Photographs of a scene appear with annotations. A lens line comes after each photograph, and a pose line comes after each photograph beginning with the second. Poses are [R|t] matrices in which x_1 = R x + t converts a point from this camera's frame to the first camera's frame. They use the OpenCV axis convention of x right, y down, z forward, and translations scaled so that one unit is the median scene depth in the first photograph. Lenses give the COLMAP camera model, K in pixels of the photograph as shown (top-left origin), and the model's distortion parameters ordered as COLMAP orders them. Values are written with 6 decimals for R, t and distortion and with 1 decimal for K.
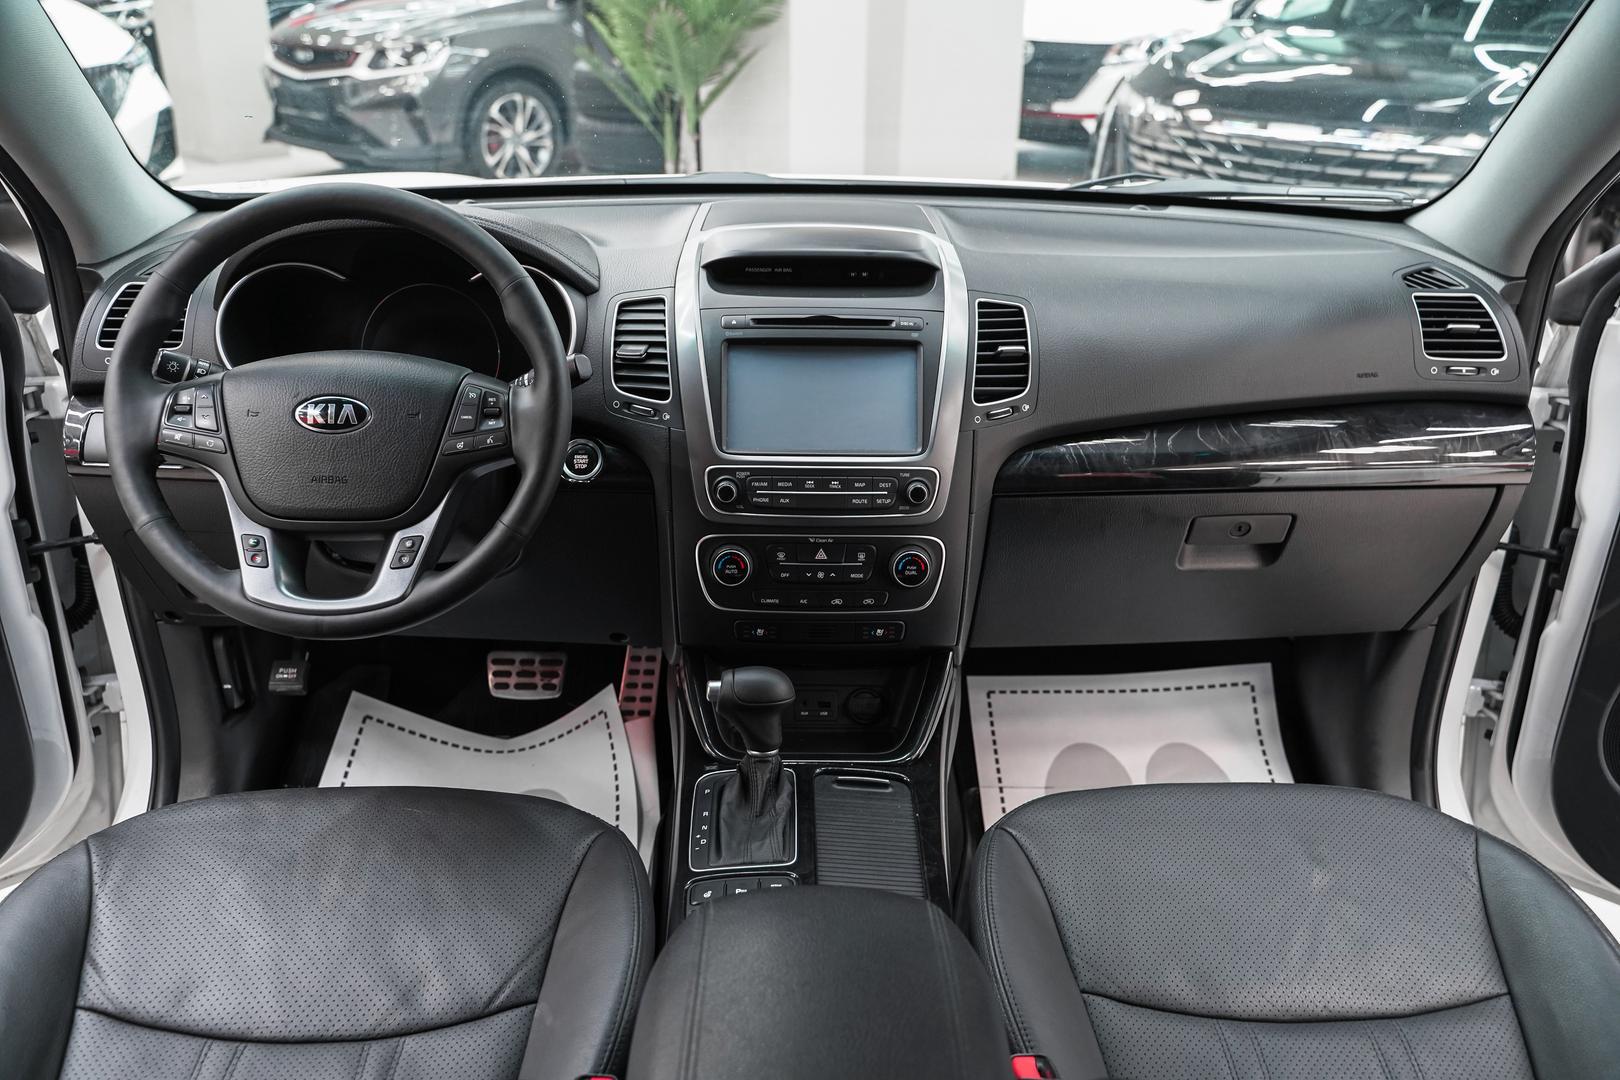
lens RADIAL K [[1291.9, 0, 801.8], [0, 1291.9, 540.7], [0, 0, 1]] dist [-0.005405, 0.003893]
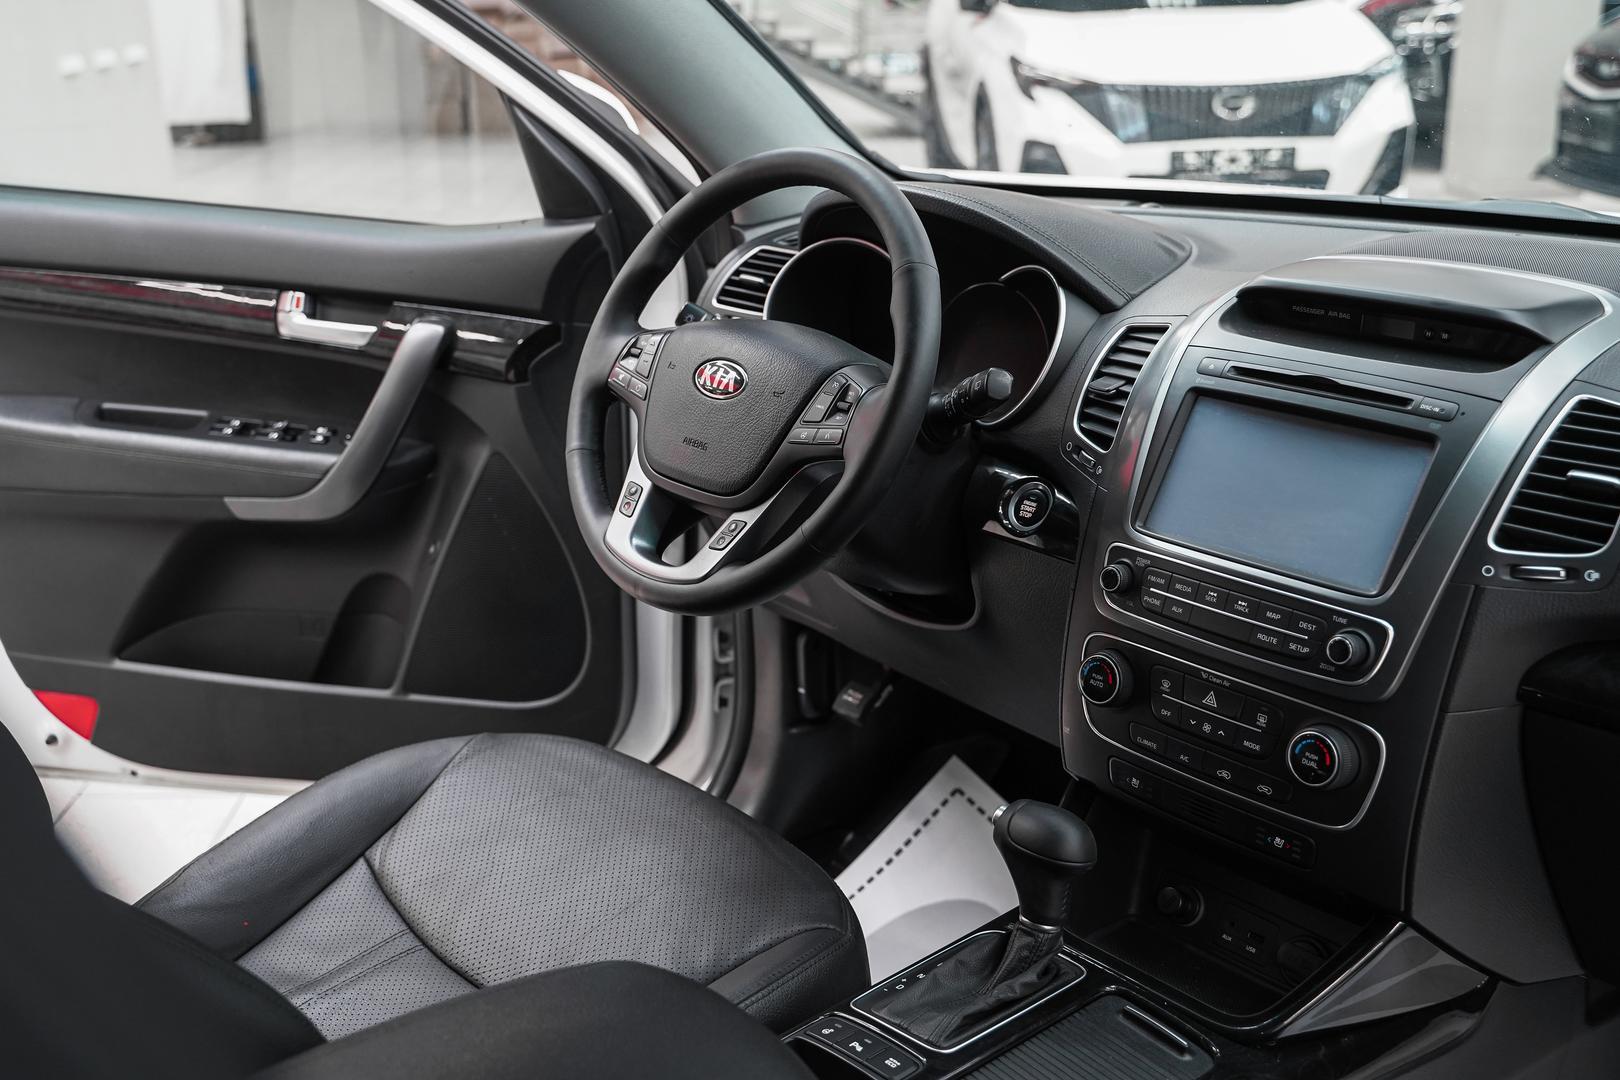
lens RADIAL K [[1692.4, 0, 748.1], [0, 1692.4, 488.8], [0, 0, 1]] dist [-0.003817, 0.020453]
pose [[0.632758, 0.202142, -0.747500, 0.513437], [-0.291169, 0.956594, 0.012212, -0.036208], [0.717522, 0.209921, 0.664150, 0.176373]]
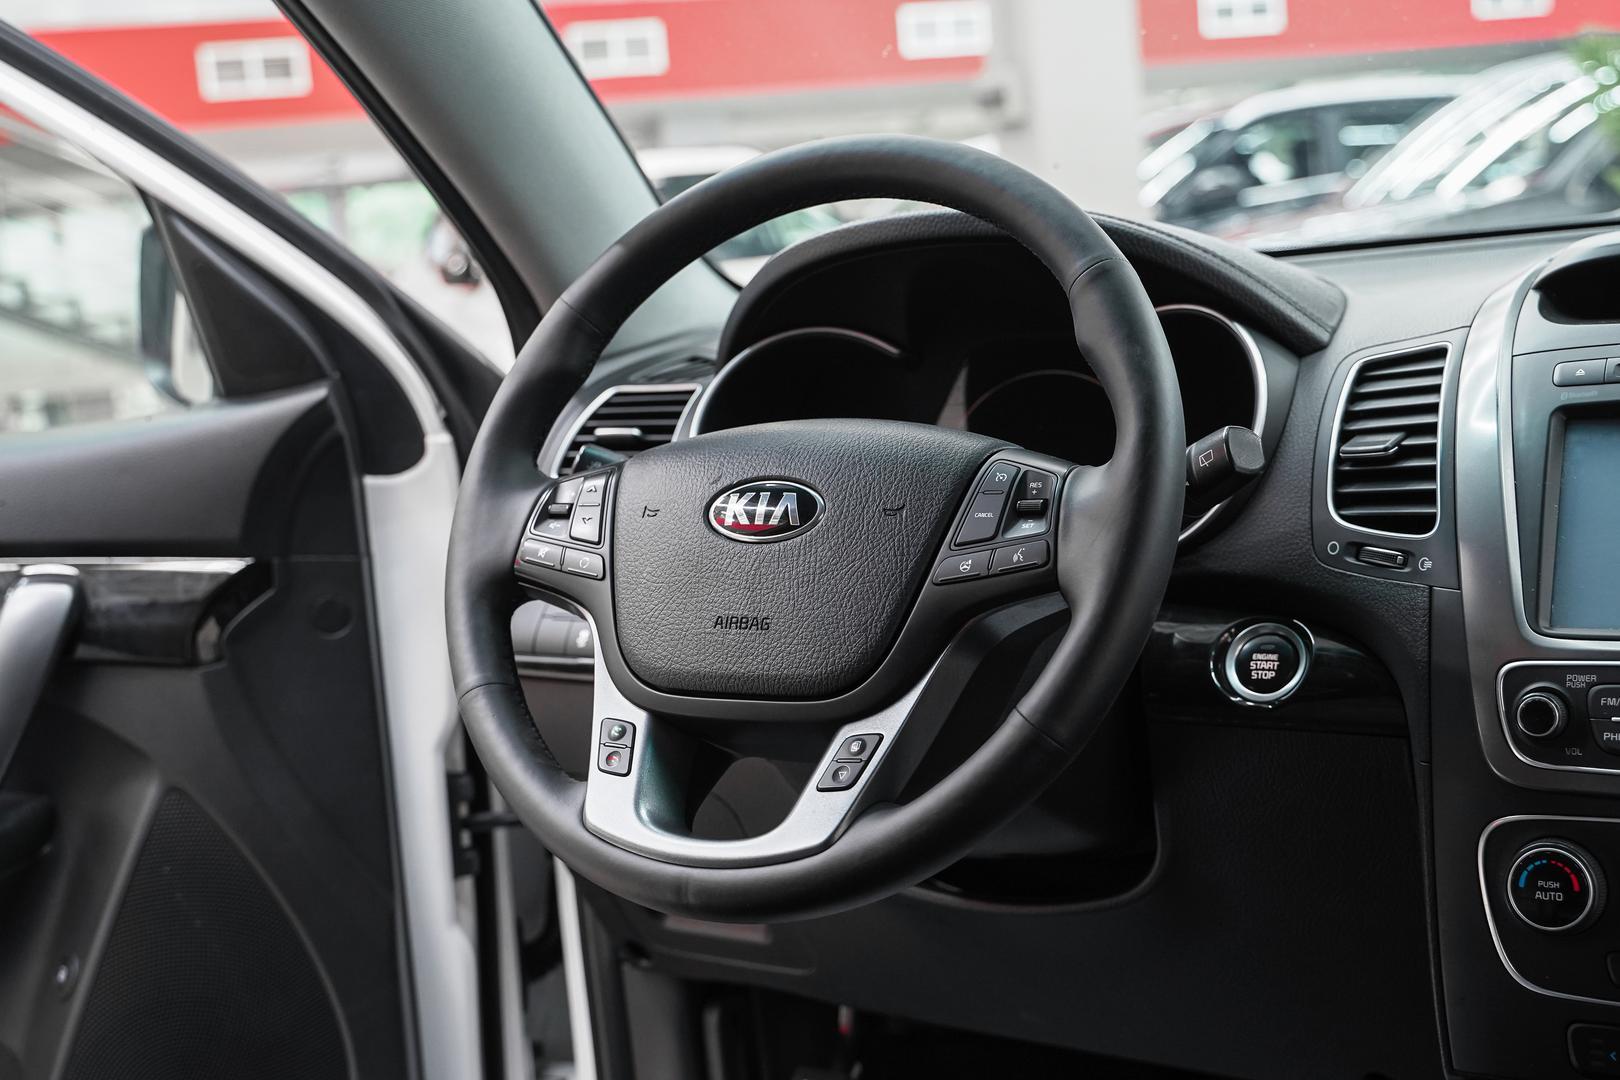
lens RADIAL K [[2068.8, 0, 803.0], [0, 2068.8, 472.5], [0, 0, 1]] dist [0.009526, -0.019300]
pose [[0.848026, -0.028023, -0.529213, 0.106239], [-0.128202, 0.958093, -0.256168, 0.097270], [0.514214, 0.285083, 0.808895, 0.242022]]
